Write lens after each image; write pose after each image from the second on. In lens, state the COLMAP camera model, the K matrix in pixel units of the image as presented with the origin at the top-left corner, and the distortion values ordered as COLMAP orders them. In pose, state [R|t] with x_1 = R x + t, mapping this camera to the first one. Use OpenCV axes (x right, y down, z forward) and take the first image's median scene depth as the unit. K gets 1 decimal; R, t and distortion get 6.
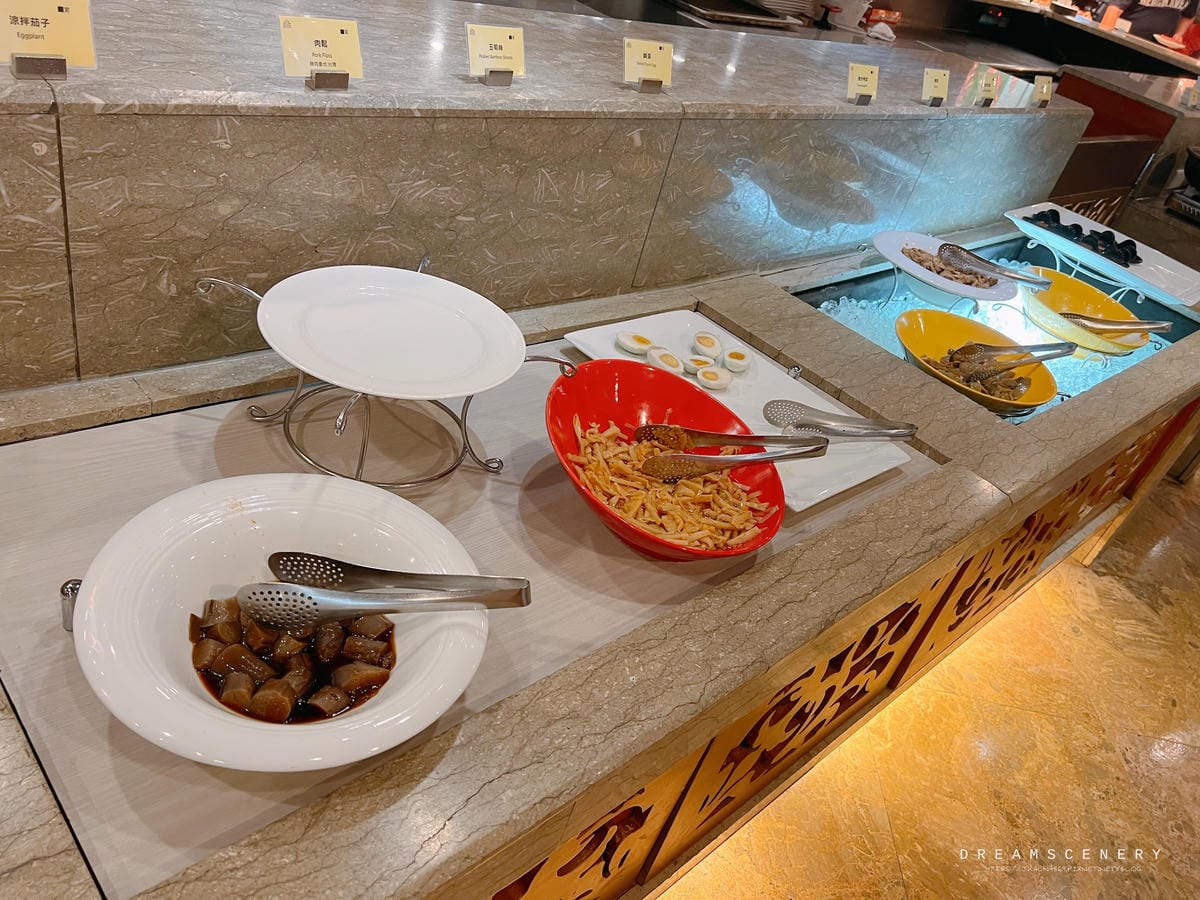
lens RADIAL K [[915.9, 0, 600.0], [0, 915.9, 450.0], [0, 0, 1]] dist [0.004232, -0.001400]
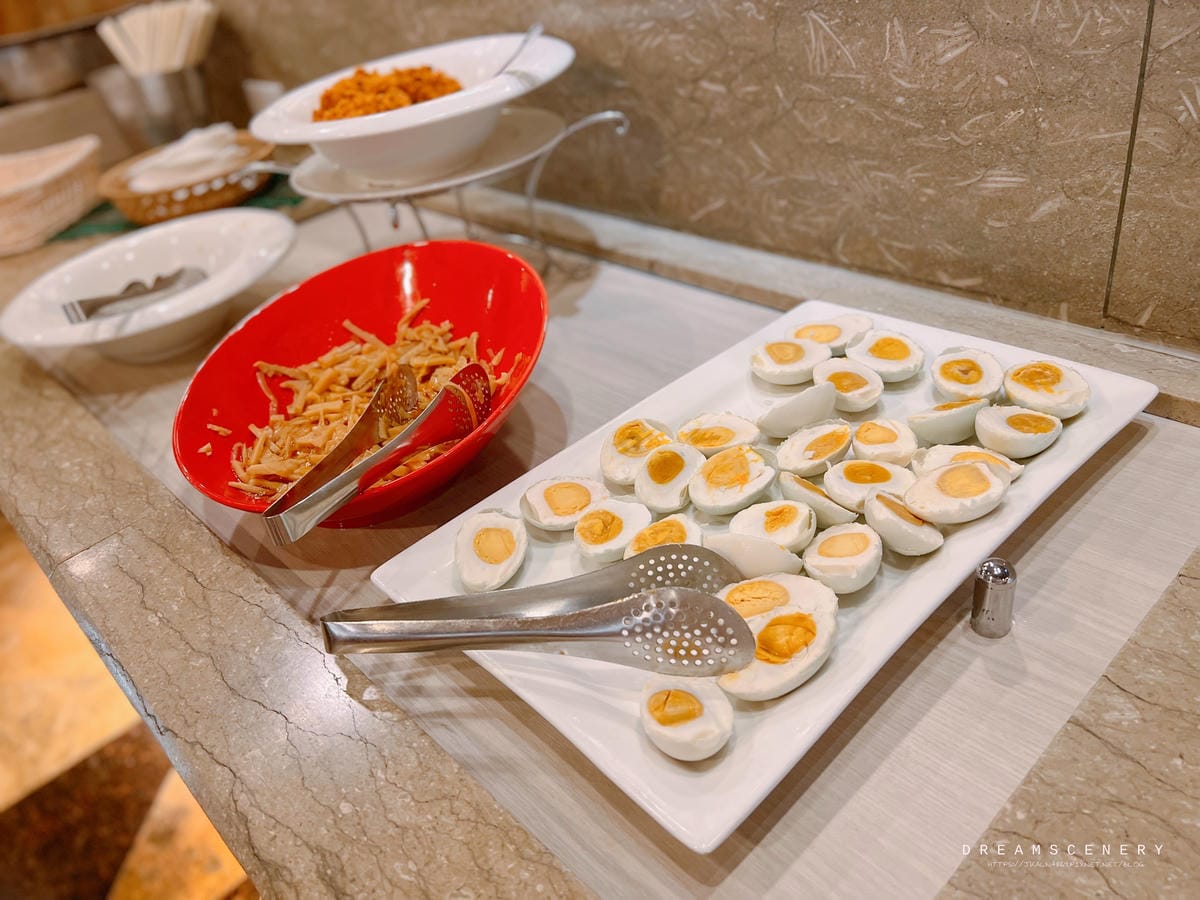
lens RADIAL K [[915.9, 0, 600.0], [0, 915.9, 450.0], [0, 0, 1]] dist [0.004232, -0.001400]
pose [[-0.027584, 0.345463, -0.938027, 0.559961], [-0.421022, 0.847077, 0.324348, -0.187846], [0.906631, 0.403876, 0.122082, 0.856633]]
